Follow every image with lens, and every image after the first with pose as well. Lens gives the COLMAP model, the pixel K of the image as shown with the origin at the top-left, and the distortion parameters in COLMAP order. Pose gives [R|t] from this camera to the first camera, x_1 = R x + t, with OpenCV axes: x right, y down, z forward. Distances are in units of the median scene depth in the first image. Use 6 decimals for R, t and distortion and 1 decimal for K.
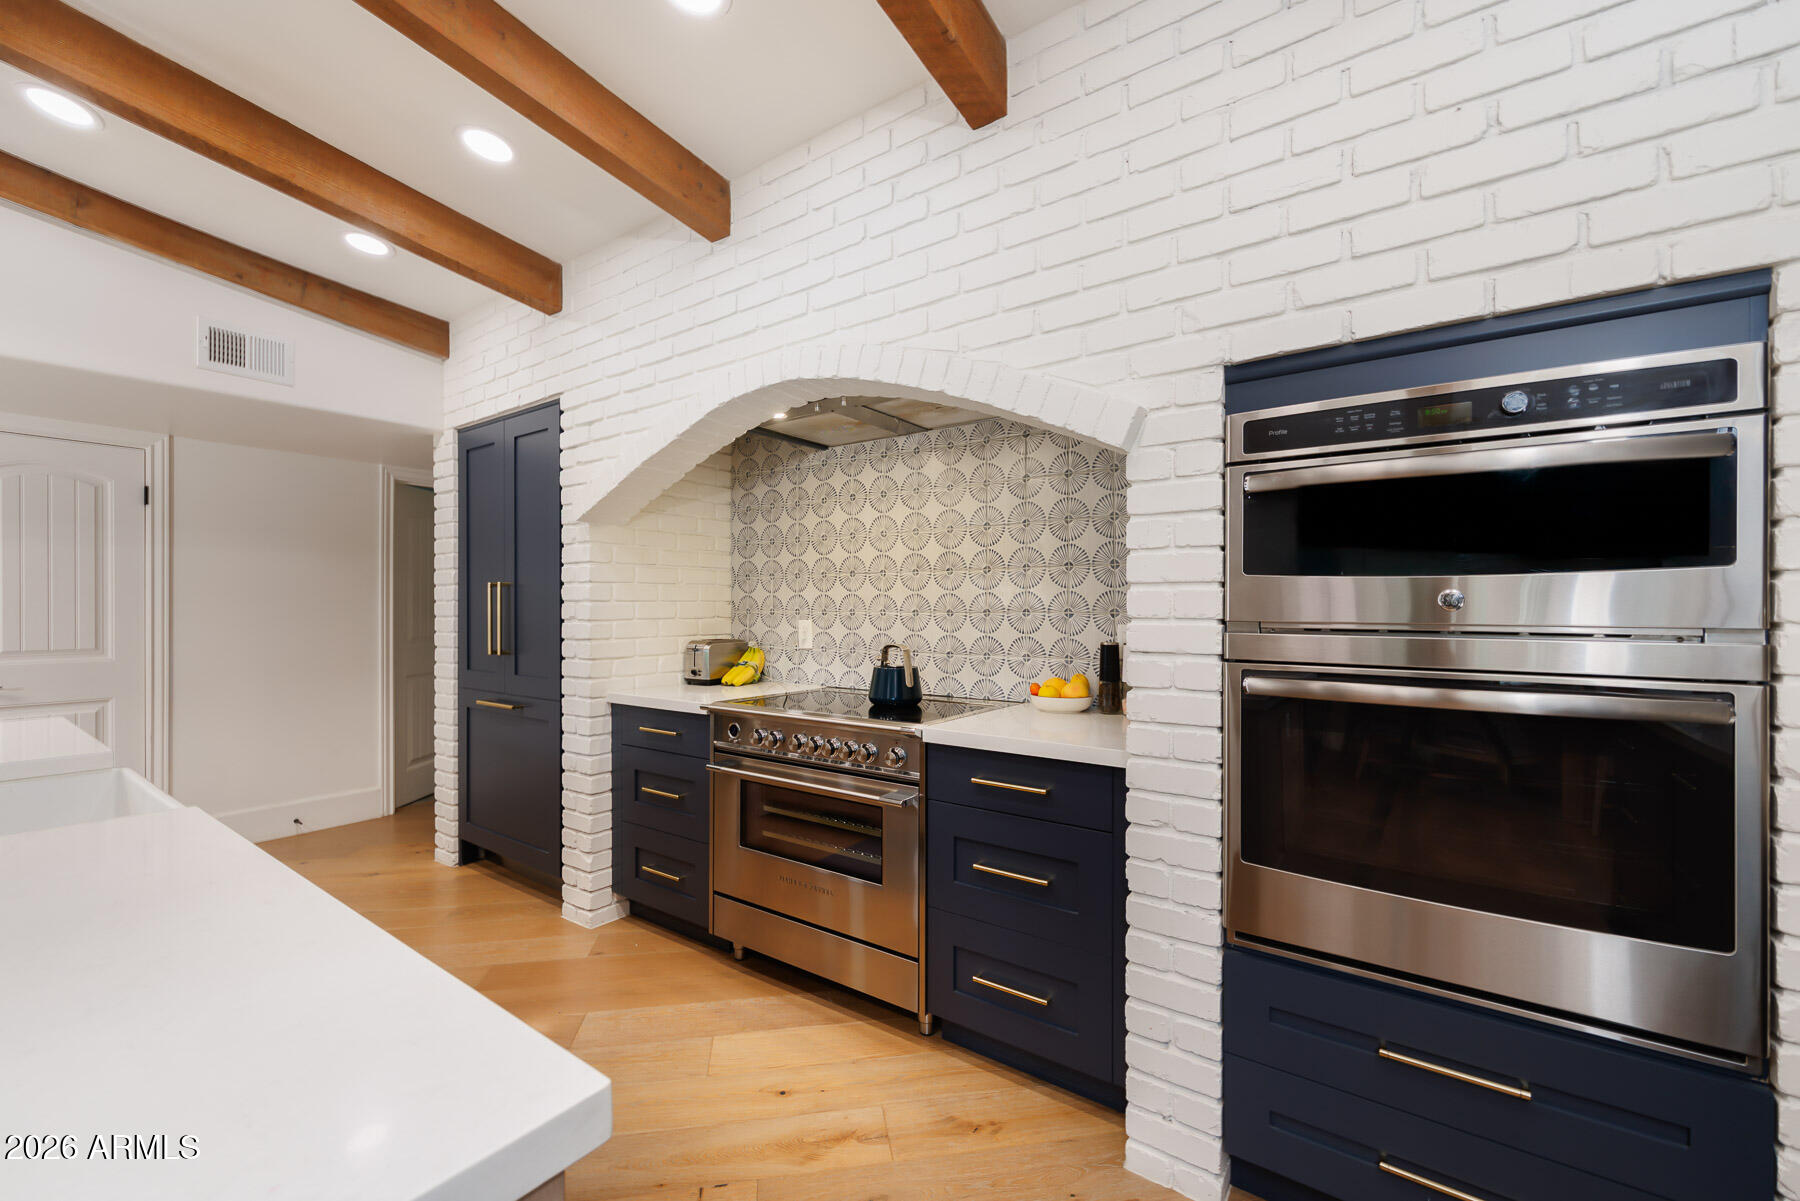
lens RADIAL K [[736.4, 0, 892.9], [0, 736.4, 610.3], [0, 0, 1]] dist [0.003371, 0.000291]
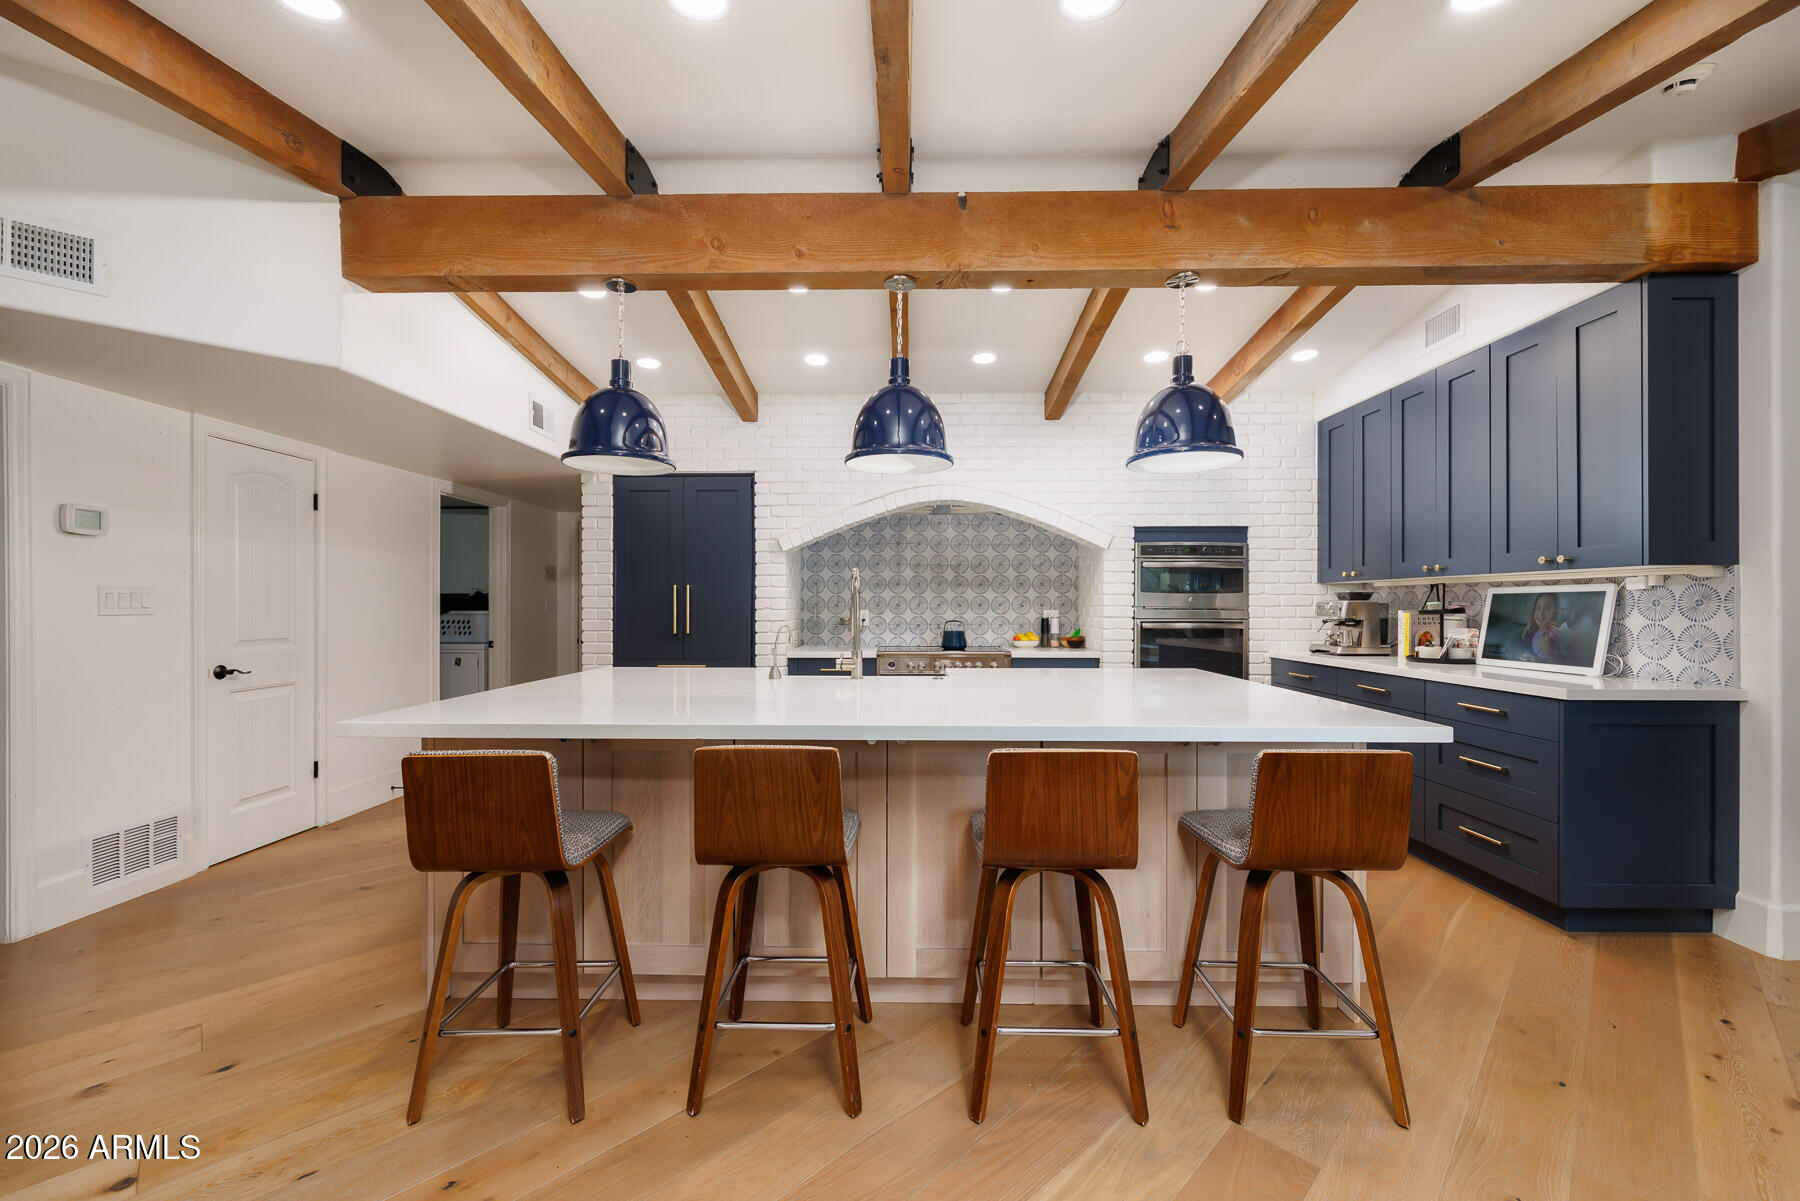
lens RADIAL K [[736.4, 0, 902.4], [0, 736.4, 604.4], [0, 0, 1]] dist [0.003371, 0.000291]
pose [[0.815668, 0.001696, 0.578518, -1.393563], [0.001042, 0.999990, -0.004400, 0.011320], [-0.578520, 0.004191, 0.815658, -0.642027]]
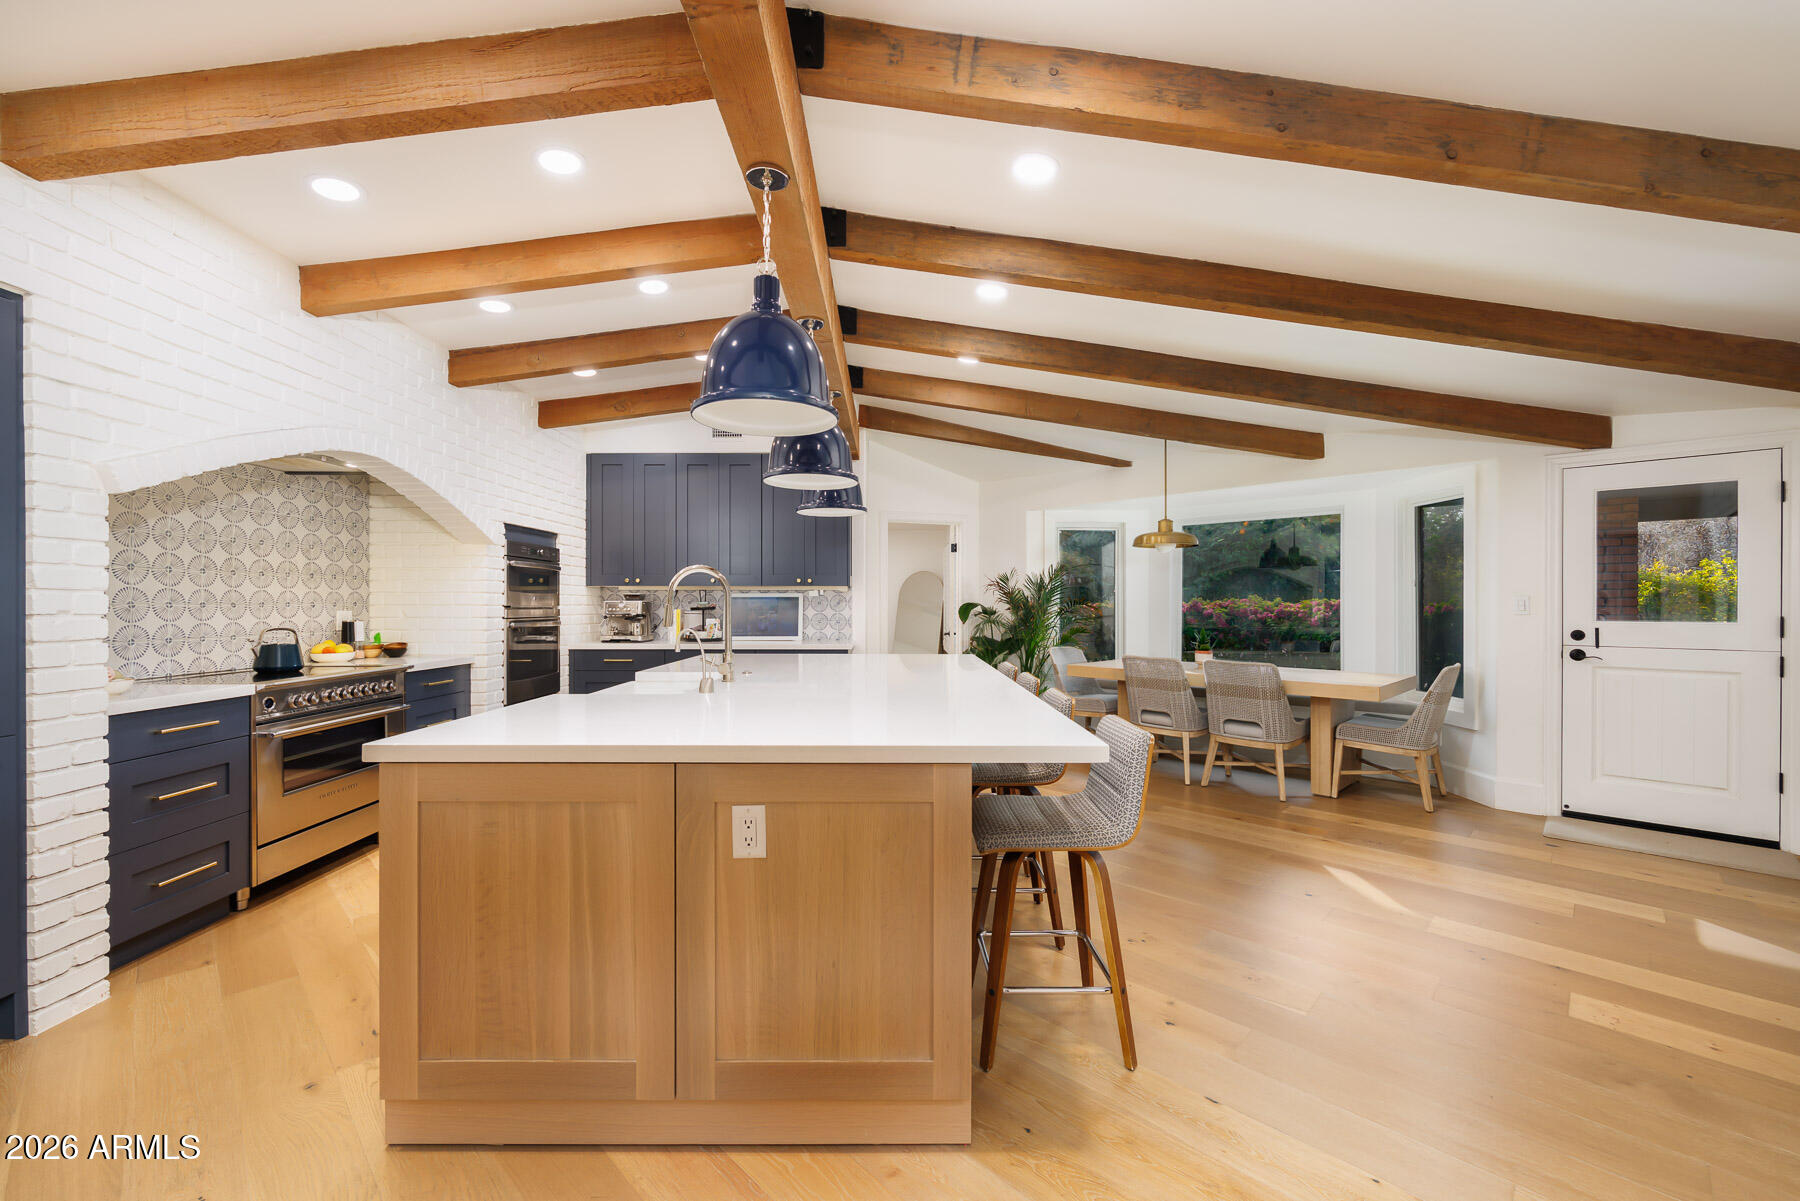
lens RADIAL K [[736.4, 0, 901.9], [0, 736.4, 601.5], [0, 0, 1]] dist [0.003371, 0.000291]
pose [[-0.611061, 0.001984, 0.791581, -1.874363], [0.002451, 0.999997, -0.000614, 0.000996], [-0.791580, 0.001565, -0.611064, 0.984178]]
